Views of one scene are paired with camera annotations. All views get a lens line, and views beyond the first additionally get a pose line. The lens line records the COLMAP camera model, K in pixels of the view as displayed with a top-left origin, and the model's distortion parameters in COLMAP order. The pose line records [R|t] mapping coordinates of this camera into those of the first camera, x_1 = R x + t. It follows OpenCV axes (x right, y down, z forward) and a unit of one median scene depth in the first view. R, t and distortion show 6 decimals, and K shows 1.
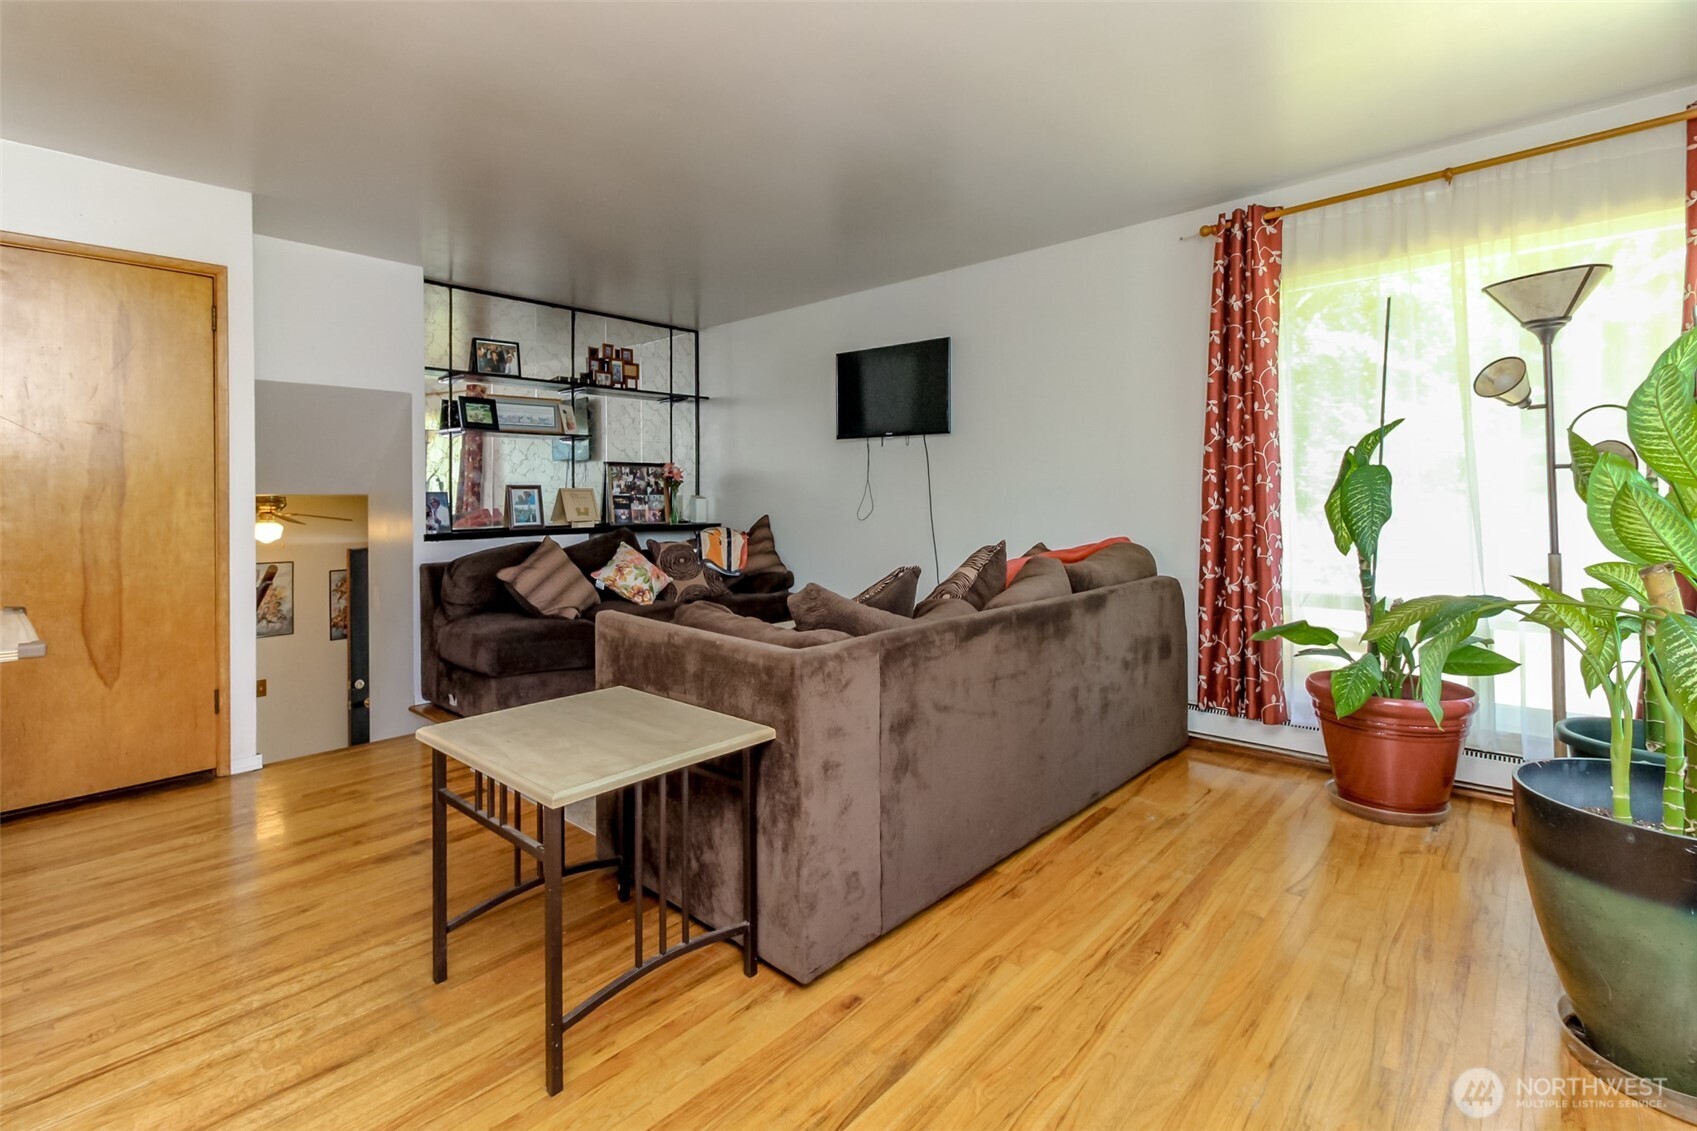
lens RADIAL K [[796.0, 0, 821.2], [0, 796.0, 497.6], [0, 0, 1]] dist [-0.001658, -0.000026]
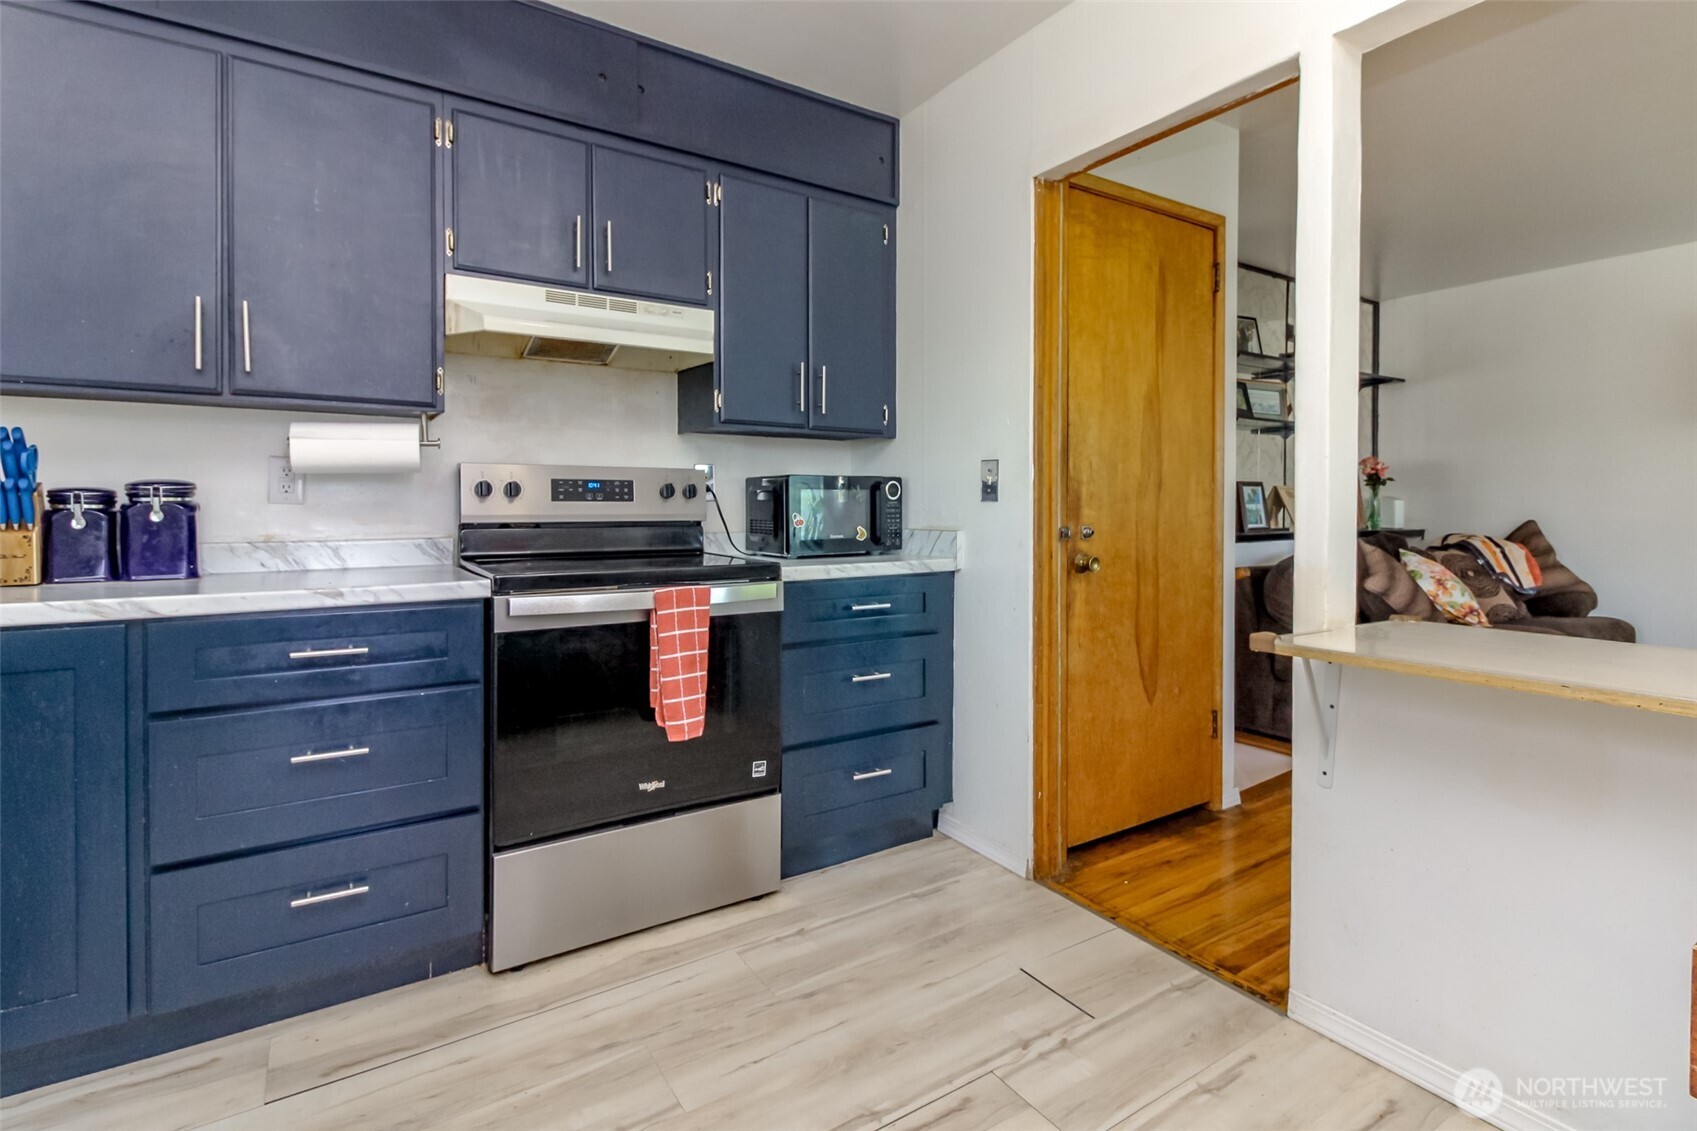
lens RADIAL K [[796.0, 0, 834.0], [0, 796.0, 510.1], [0, 0, 1]] dist [-0.001658, -0.000026]
pose [[0.964300, 0.010548, -0.264603, -0.588922], [-0.009308, 0.999939, 0.005943, 0.015022], [0.264649, -0.003268, 0.964339, 0.040492]]
